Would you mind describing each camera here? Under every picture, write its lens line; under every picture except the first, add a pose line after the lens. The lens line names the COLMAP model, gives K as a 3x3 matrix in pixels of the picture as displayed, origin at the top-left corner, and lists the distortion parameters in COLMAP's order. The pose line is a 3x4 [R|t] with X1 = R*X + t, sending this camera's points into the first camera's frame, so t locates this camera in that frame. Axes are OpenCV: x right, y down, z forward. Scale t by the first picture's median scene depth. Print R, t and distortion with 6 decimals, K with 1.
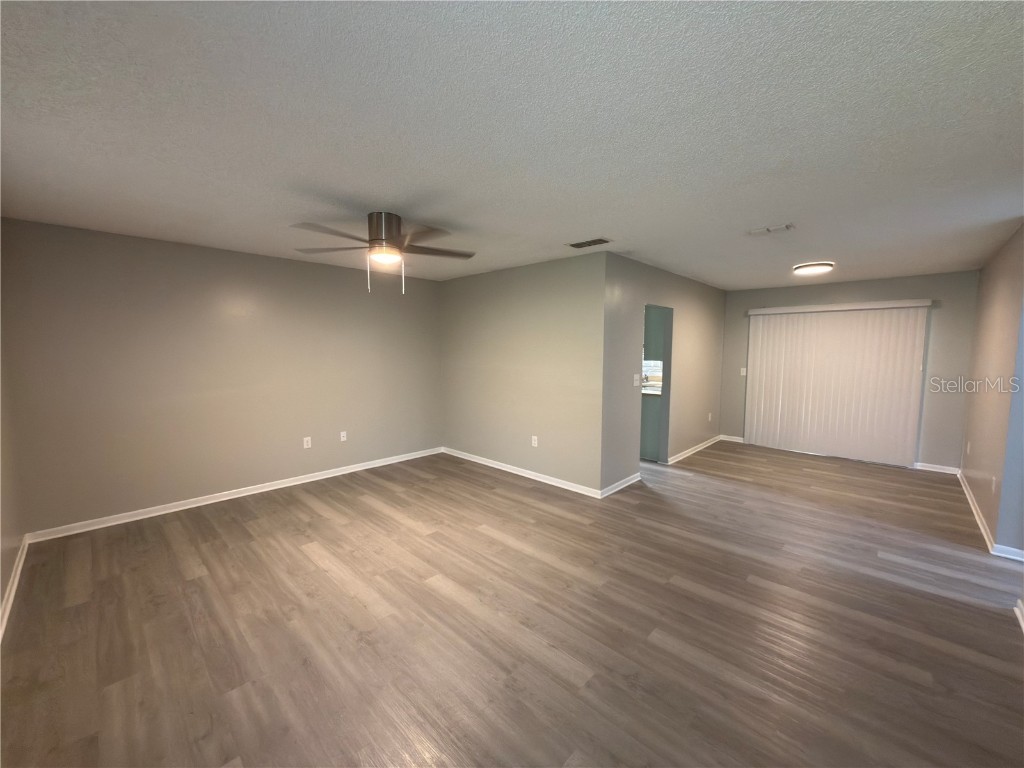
lens RADIAL K [[407.0, 0, 512.0], [0, 407.0, 384.0], [0, 0, 1]] dist [0.000167, 0.000343]
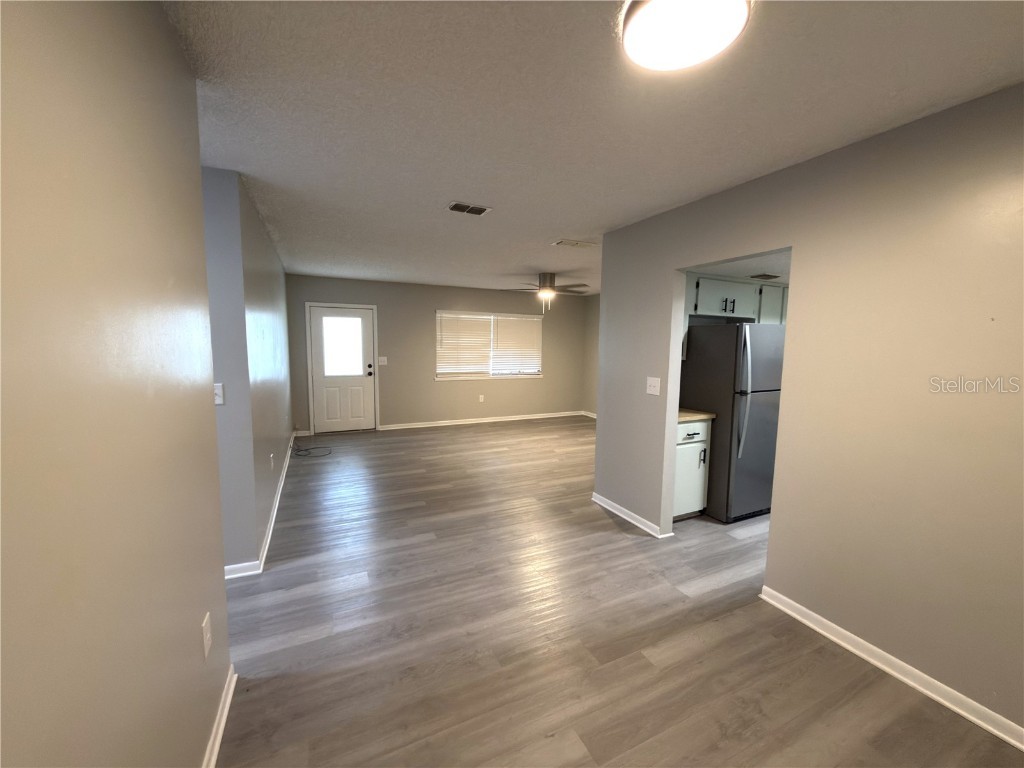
lens RADIAL K [[407.0, 0, 512.0], [0, 407.0, 384.0], [0, 0, 1]] dist [0.000167, 0.000343]
pose [[-0.354283, 0.086602, -0.931120, 1.500516], [-0.096013, 0.987072, 0.128338, -0.113549], [0.930196, 0.134867, -0.341388, 1.469144]]
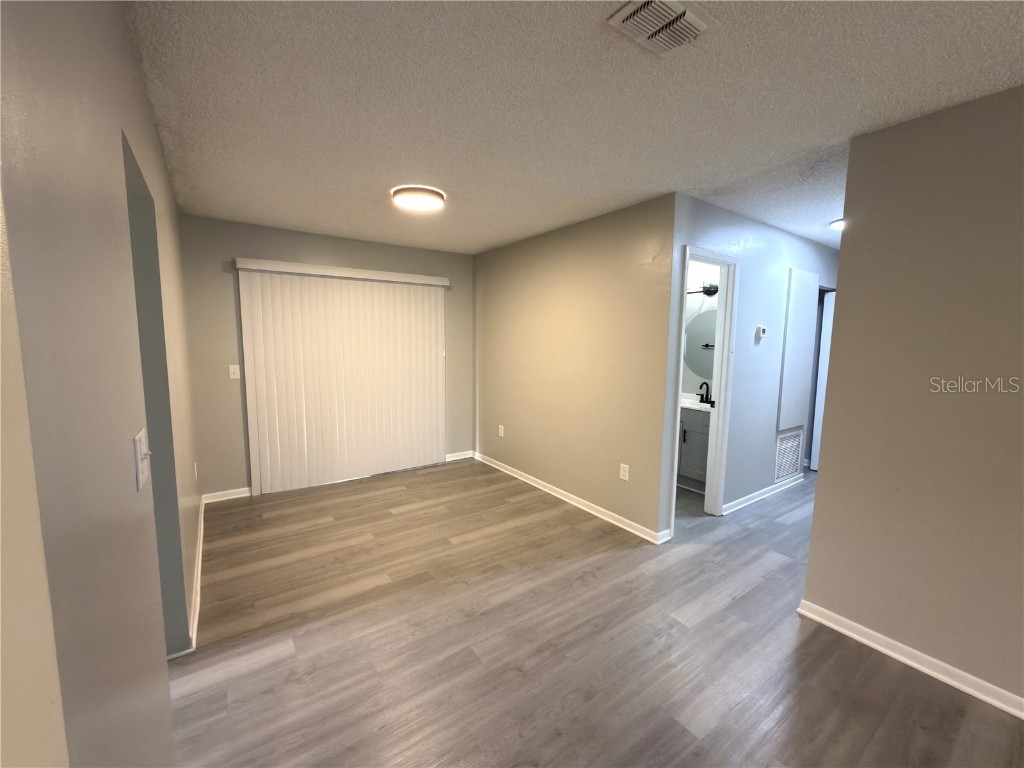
lens RADIAL K [[420.0, 0, 512.0], [0, 420.0, 384.0], [0, 0, 1]] dist [0.000808, 0.000231]
pose [[0.190371, -0.107835, 0.975772, 0.169639], [0.075508, 0.992613, 0.094965, -0.081933], [-0.978804, 0.055600, 0.197107, 1.085811]]
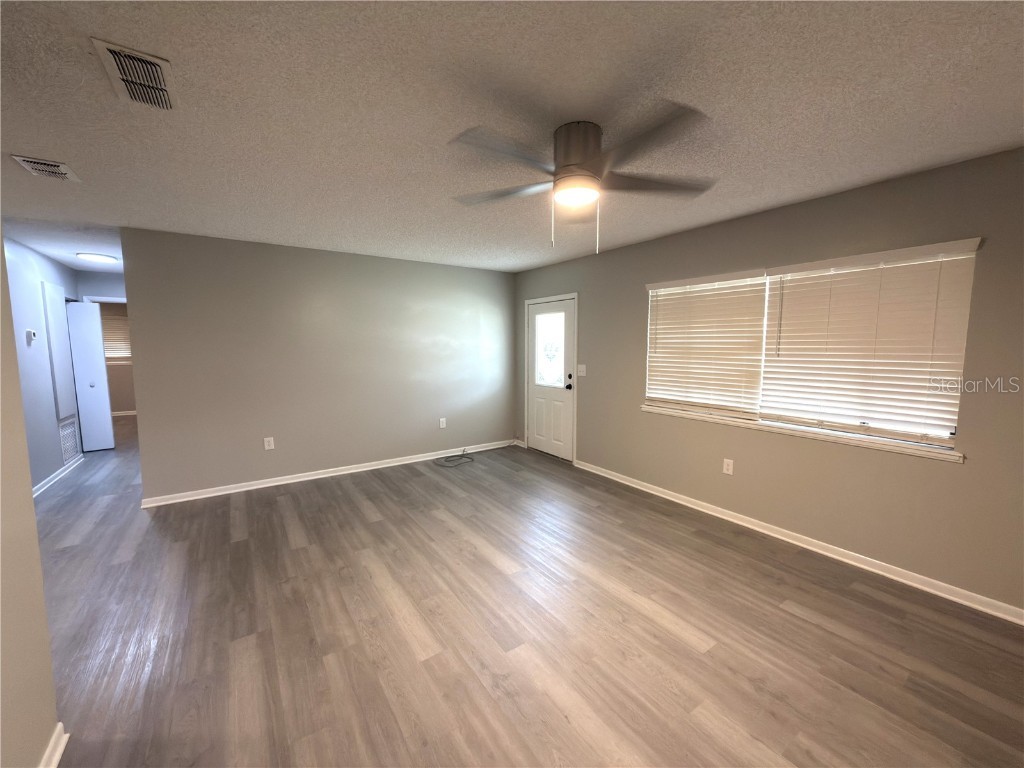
lens RADIAL K [[407.0, 0, 512.0], [0, 407.0, 384.0], [0, 0, 1]] dist [0.000167, 0.000343]
pose [[-0.978578, -0.022005, 0.204697, -0.325267], [0.016137, 0.983014, 0.182820, -0.123341], [-0.205243, 0.182207, -0.961601, 1.601534]]
